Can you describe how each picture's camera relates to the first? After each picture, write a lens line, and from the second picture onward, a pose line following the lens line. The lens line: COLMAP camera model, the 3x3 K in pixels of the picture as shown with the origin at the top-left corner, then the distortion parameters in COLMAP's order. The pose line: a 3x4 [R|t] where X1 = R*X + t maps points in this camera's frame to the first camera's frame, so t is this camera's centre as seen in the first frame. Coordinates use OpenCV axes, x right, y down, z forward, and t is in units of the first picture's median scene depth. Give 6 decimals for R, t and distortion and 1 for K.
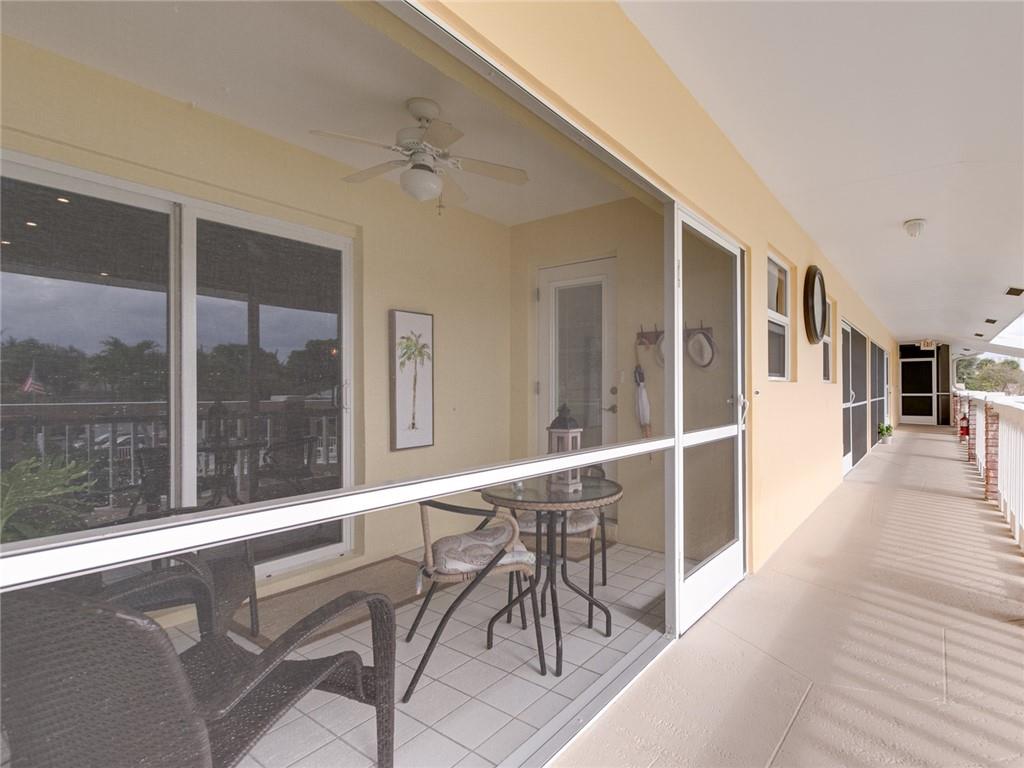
lens RADIAL K [[496.0, 0, 536.4], [0, 496.0, 382.1], [0, 0, 1]] dist [-0.001769, 0.000012]
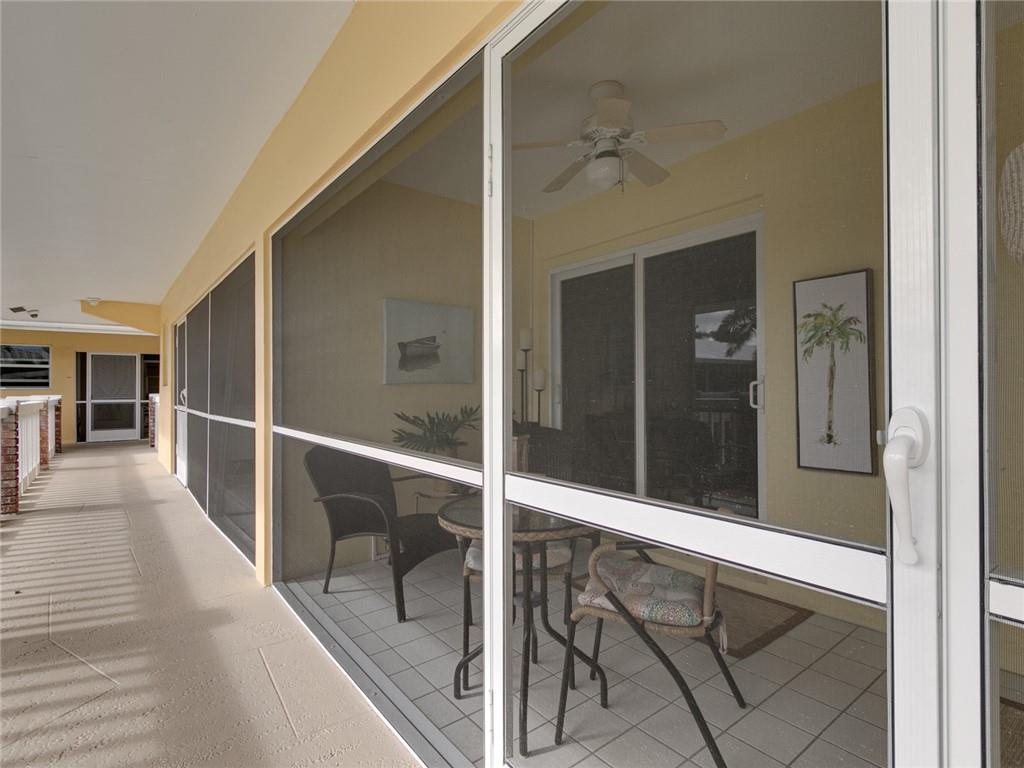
lens RADIAL K [[494.4, 0, 512.0], [0, 494.4, 384.0], [0, 0, 1]] dist [-0.000045, 0.000041]
pose [[-0.208801, -0.005255, -0.977944, 0.529306], [0.017096, 0.999813, -0.009023, 0.010010], [0.977809, -0.018603, -0.208672, 0.714566]]
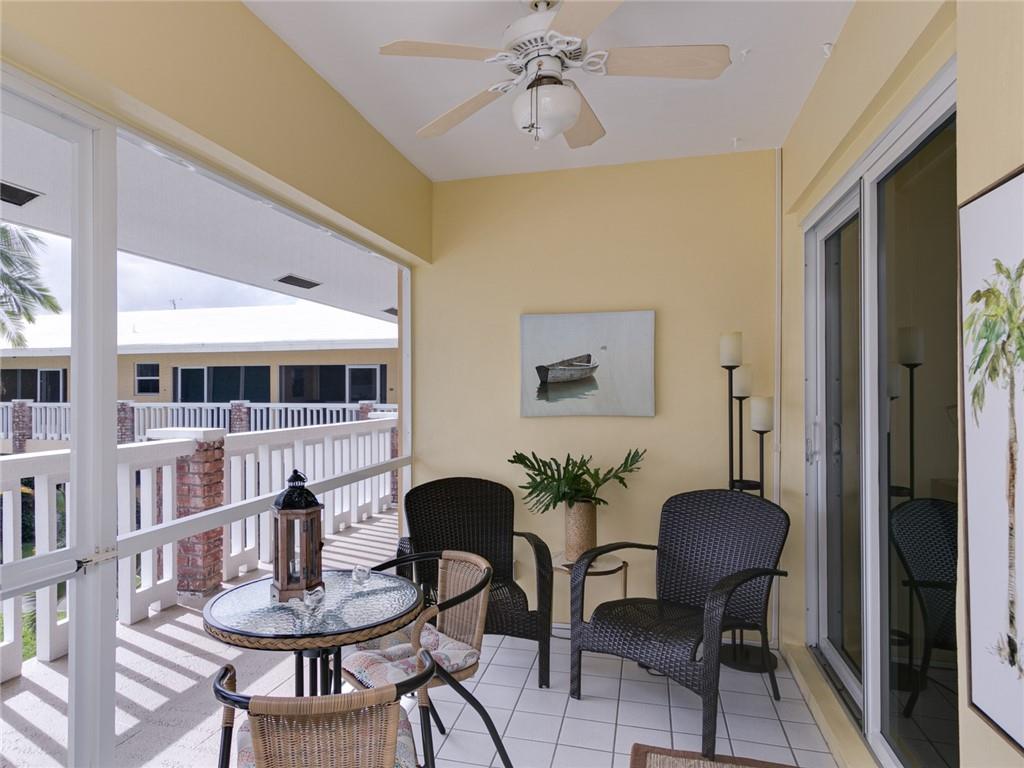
lens RADIAL K [[624.6, 0, 512.0], [0, 624.6, 384.0], [0, 0, 1]] dist [0.001524, 0.001210]
pose [[-0.898235, -0.000960, -0.439514, 0.102452], [0.007967, 0.999798, -0.018465, -0.037783], [0.439443, -0.020087, -0.898046, 1.177232]]
